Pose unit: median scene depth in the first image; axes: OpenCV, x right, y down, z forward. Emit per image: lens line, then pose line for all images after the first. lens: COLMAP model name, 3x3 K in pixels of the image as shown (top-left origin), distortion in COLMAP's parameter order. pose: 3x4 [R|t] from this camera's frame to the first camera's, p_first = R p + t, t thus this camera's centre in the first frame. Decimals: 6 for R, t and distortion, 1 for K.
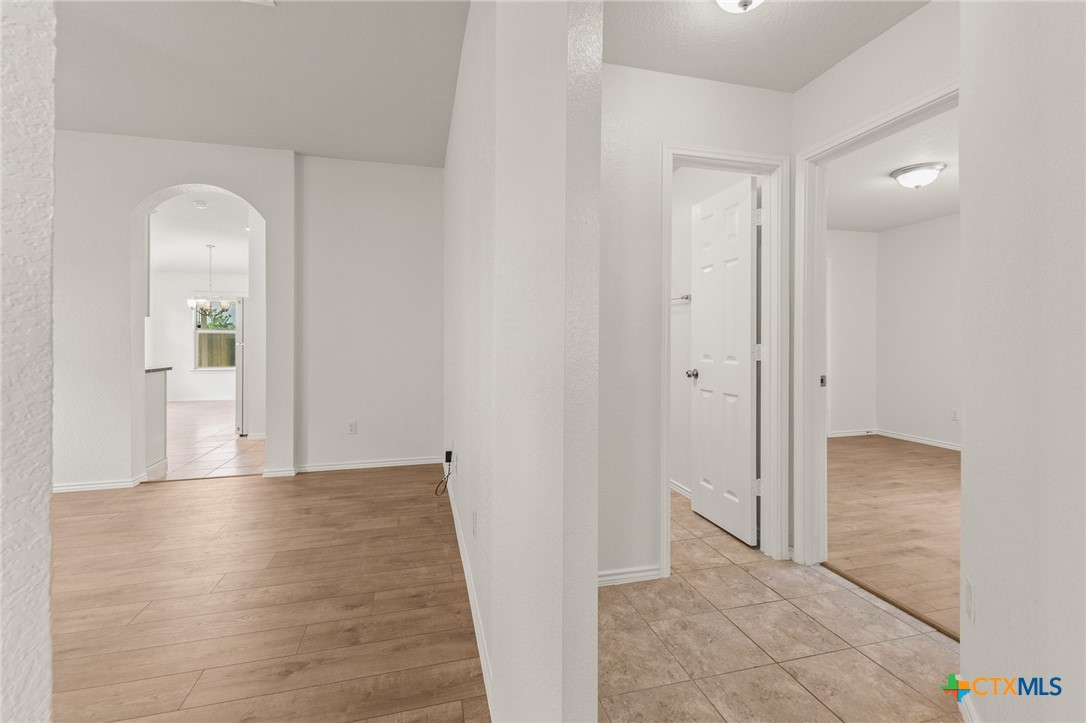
lens RADIAL K [[471.8, 0, 551.5], [0, 471.8, 342.8], [0, 0, 1]] dist [0.013227, -0.001980]
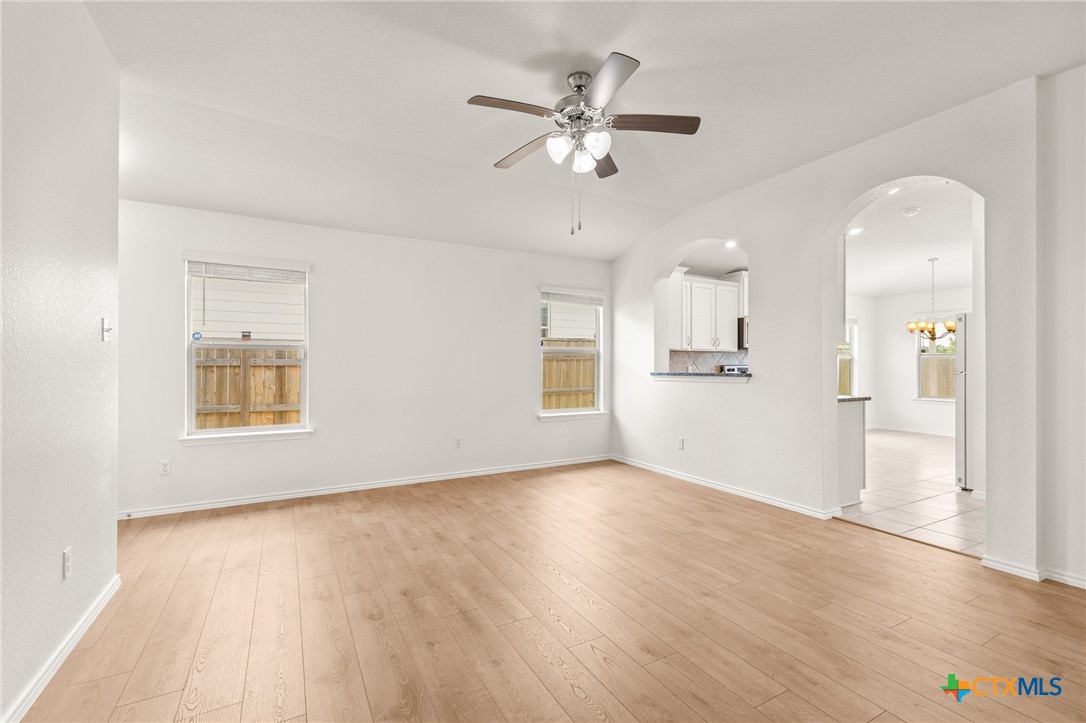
lens RADIAL K [[471.8, 0, 542.6], [0, 471.8, 357.9], [0, 0, 1]] dist [0.013227, -0.001980]
pose [[0.230778, -0.013029, -0.972919, -0.066260], [-0.008672, 0.999843, -0.015447, -0.004191], [0.972968, 0.012002, 0.230629, 0.195433]]
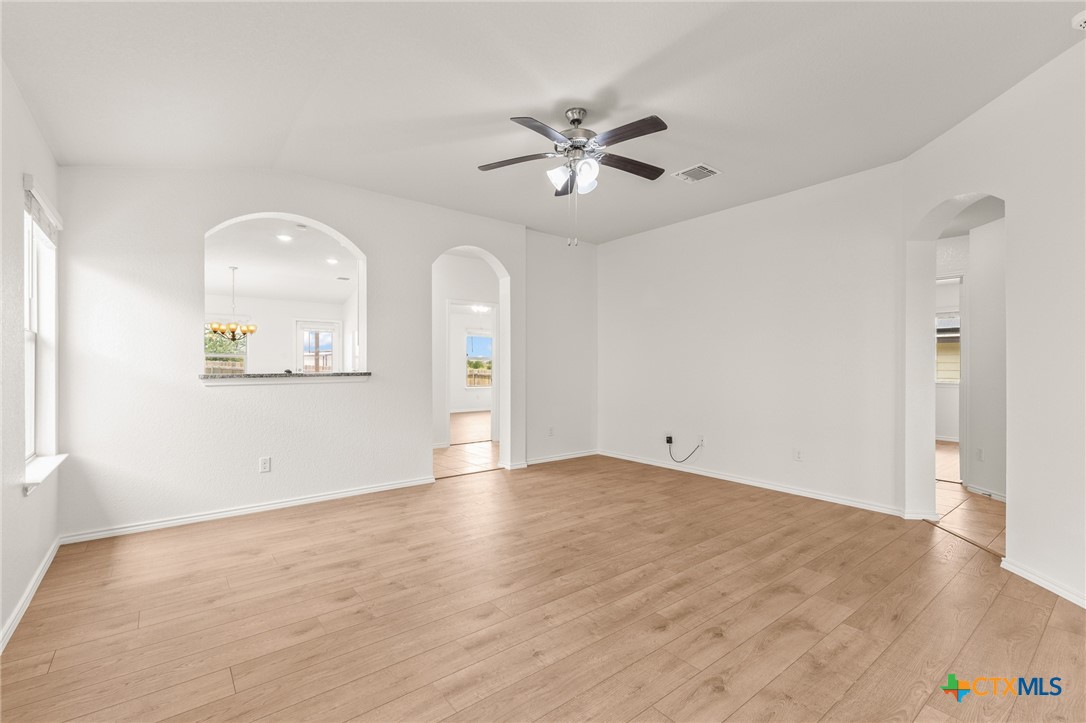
lens RADIAL K [[471.8, 0, 547.0], [0, 471.8, 362.1], [0, 0, 1]] dist [0.013227, -0.001980]
pose [[0.919677, 0.007622, 0.392603, -0.962895], [-0.001888, 0.999886, -0.014989, 0.001505], [-0.392672, 0.013044, 0.919586, -0.240616]]
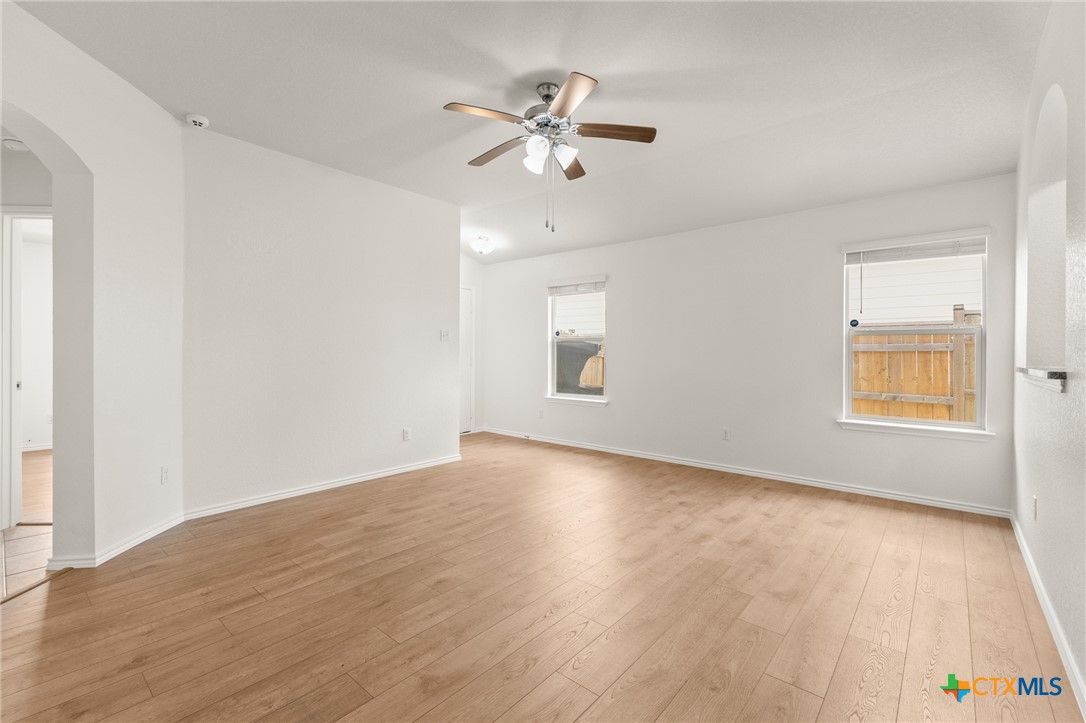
lens RADIAL K [[471.8, 0, 542.0], [0, 471.8, 348.3], [0, 0, 1]] dist [0.013227, -0.001980]
pose [[-0.833906, -0.002154, -0.551903, -0.276281], [-0.003329, 0.999994, 0.001127, -0.011859], [0.551897, 0.002776, -0.833908, 0.936408]]
